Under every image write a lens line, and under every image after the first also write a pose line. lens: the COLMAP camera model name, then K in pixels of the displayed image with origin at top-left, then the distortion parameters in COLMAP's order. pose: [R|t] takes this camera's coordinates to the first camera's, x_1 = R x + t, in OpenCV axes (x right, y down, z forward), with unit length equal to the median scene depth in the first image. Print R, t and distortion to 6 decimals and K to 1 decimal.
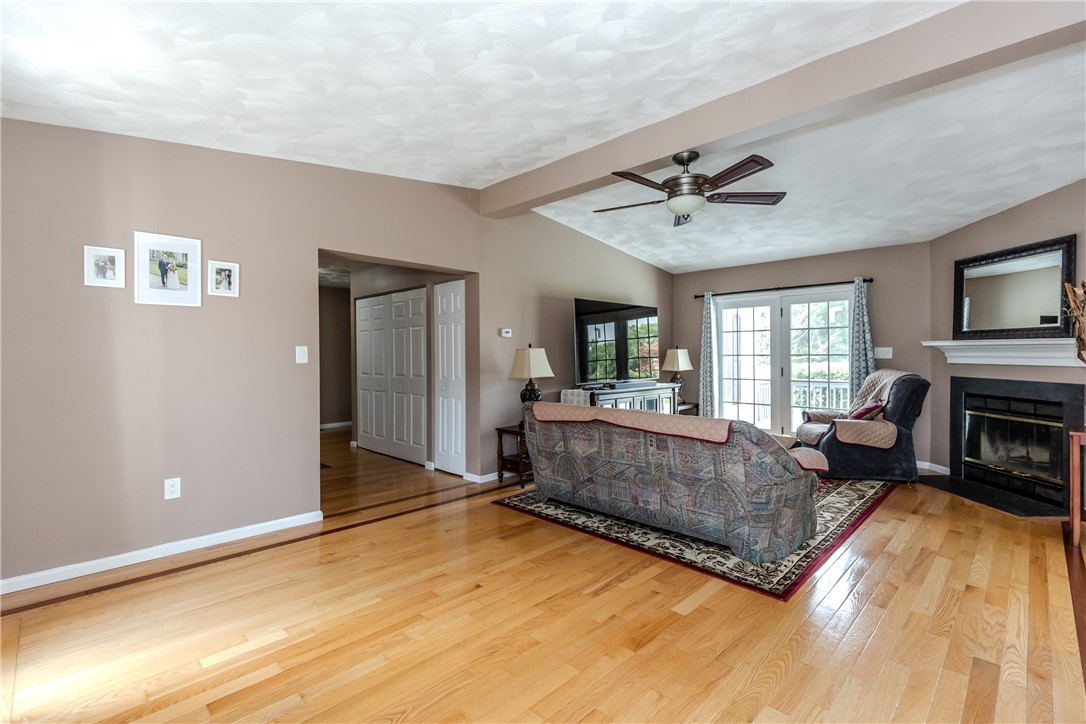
lens RADIAL K [[489.4, 0, 542.7], [0, 489.4, 355.4], [0, 0, 1]] dist [0.002966, -0.000079]
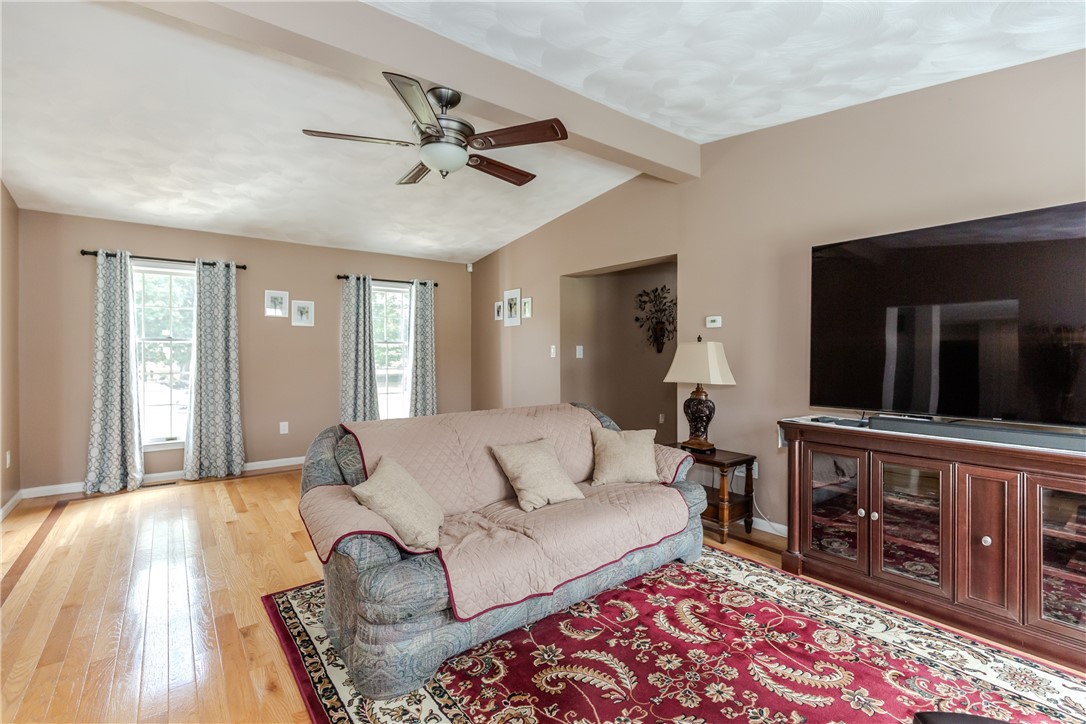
lens RADIAL K [[489.4, 0, 542.9], [0, 489.4, 359.2], [0, 0, 1]] dist [0.002966, -0.000079]
pose [[-0.125951, 0.009866, -0.991987, 1.129508], [-0.007993, 0.999908, 0.010960, 0.007641], [0.992004, 0.009310, -0.125861, 1.360313]]
